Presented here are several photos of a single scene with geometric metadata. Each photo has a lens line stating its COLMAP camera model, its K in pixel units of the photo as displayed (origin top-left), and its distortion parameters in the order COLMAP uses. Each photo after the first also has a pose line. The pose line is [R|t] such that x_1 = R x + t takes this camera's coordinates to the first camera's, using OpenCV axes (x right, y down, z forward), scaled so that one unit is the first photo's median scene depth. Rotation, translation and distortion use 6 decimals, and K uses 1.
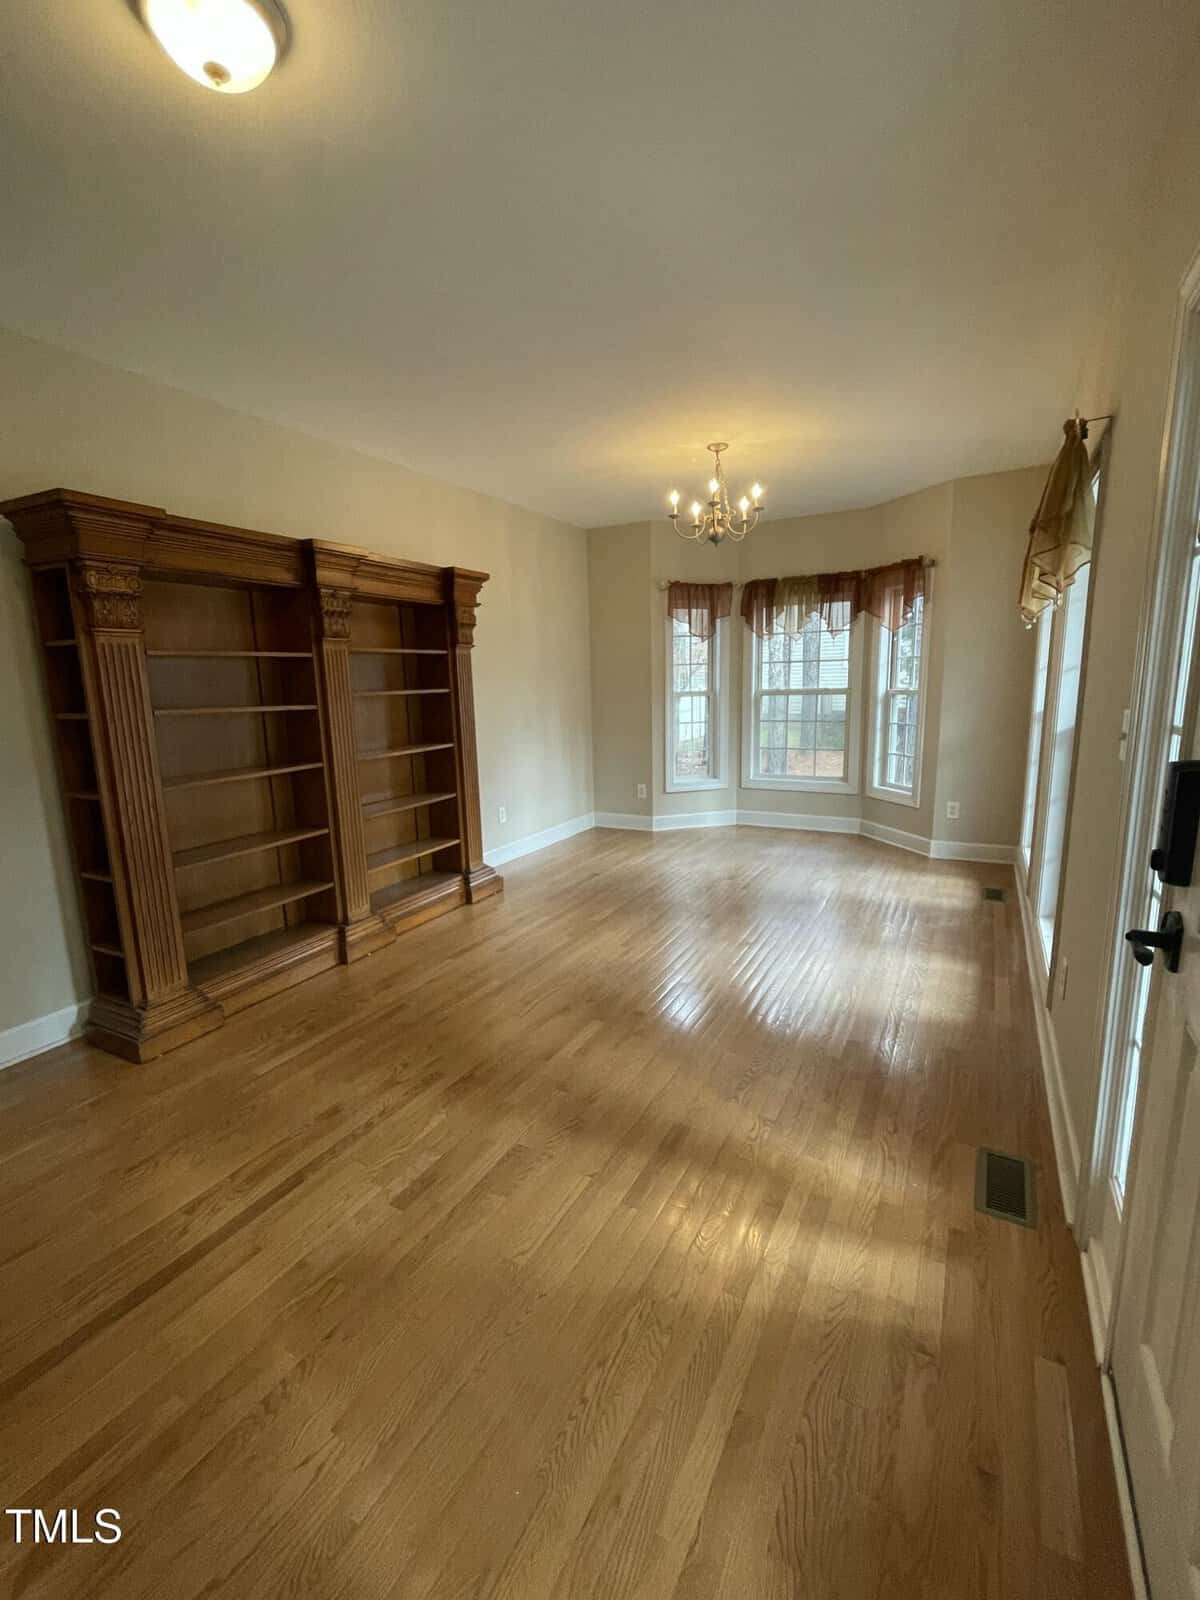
lens RADIAL K [[660.5, 0, 604.5], [0, 660.5, 793.7], [0, 0, 1]] dist [0.000330, -0.000108]
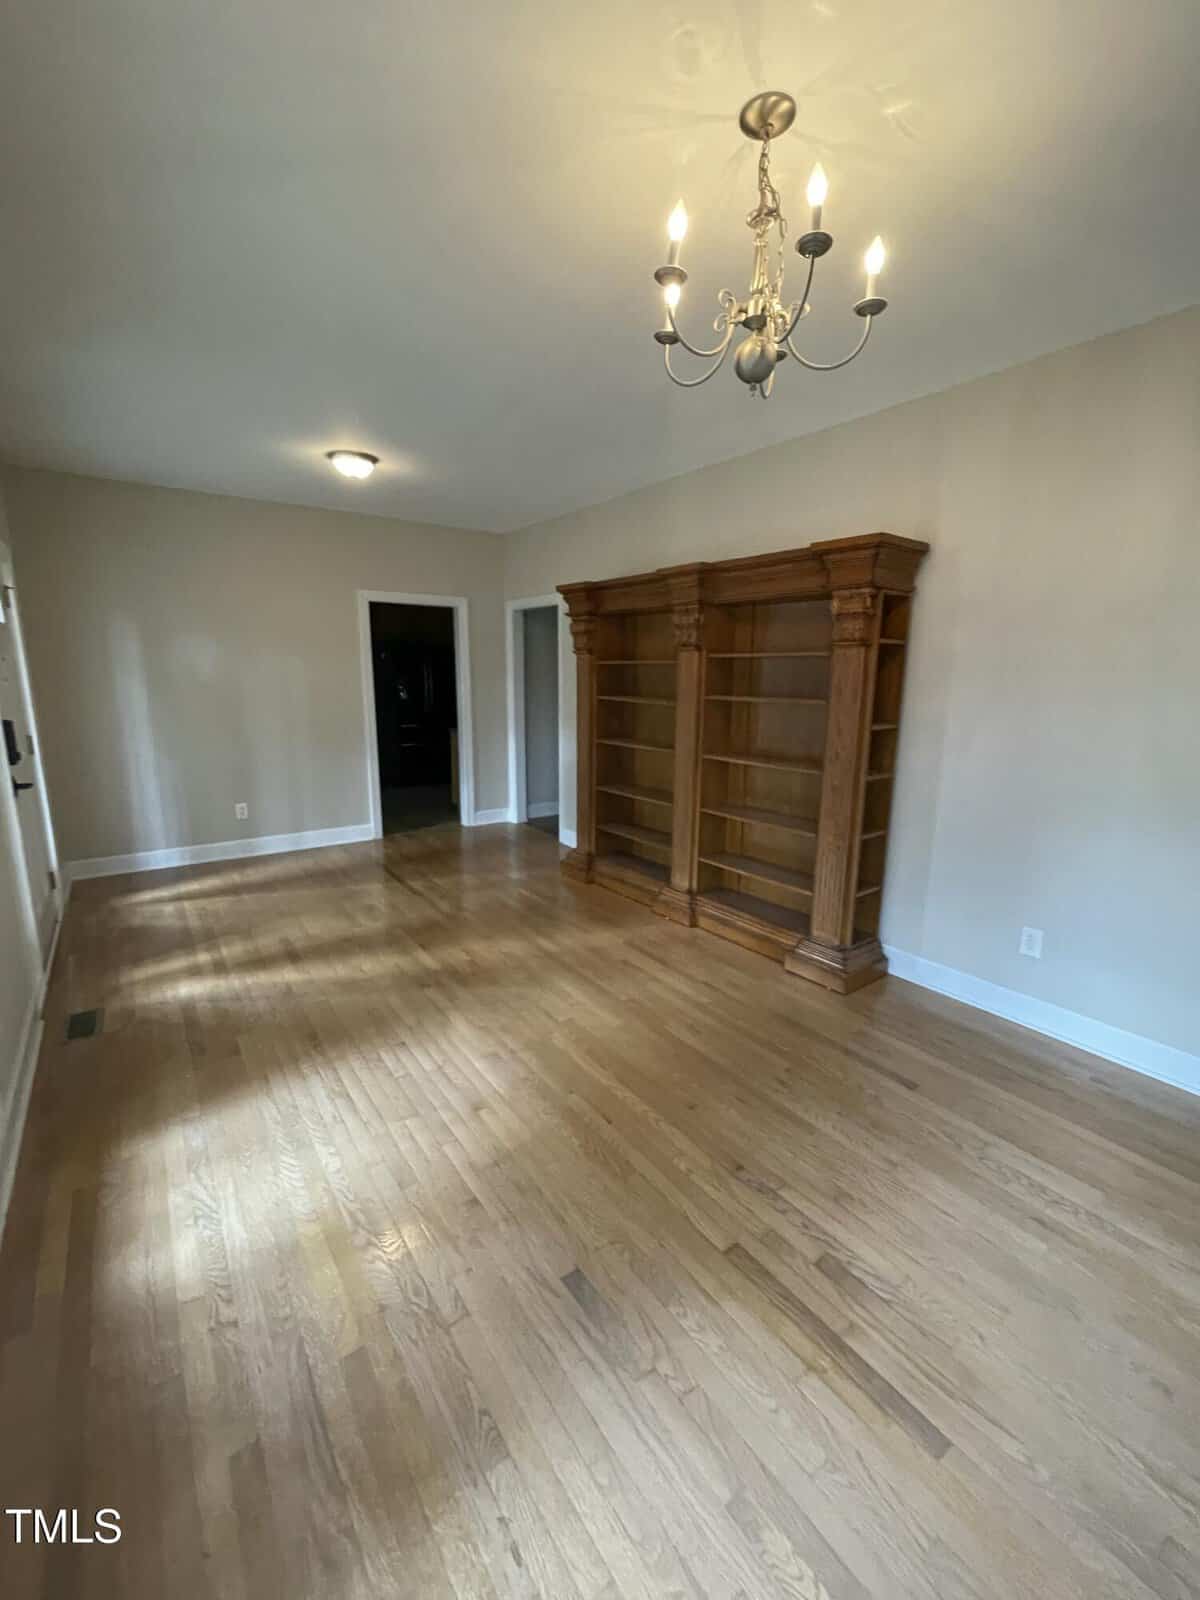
lens RADIAL K [[660.5, 0, 604.5], [0, 660.5, 799.3], [0, 0, 1]] dist [0.000330, -0.000108]
pose [[-0.414186, 0.191278, -0.889867, 0.908834], [-0.161468, 0.946721, 0.278653, -0.350789], [0.895756, 0.259099, -0.361233, 1.664183]]
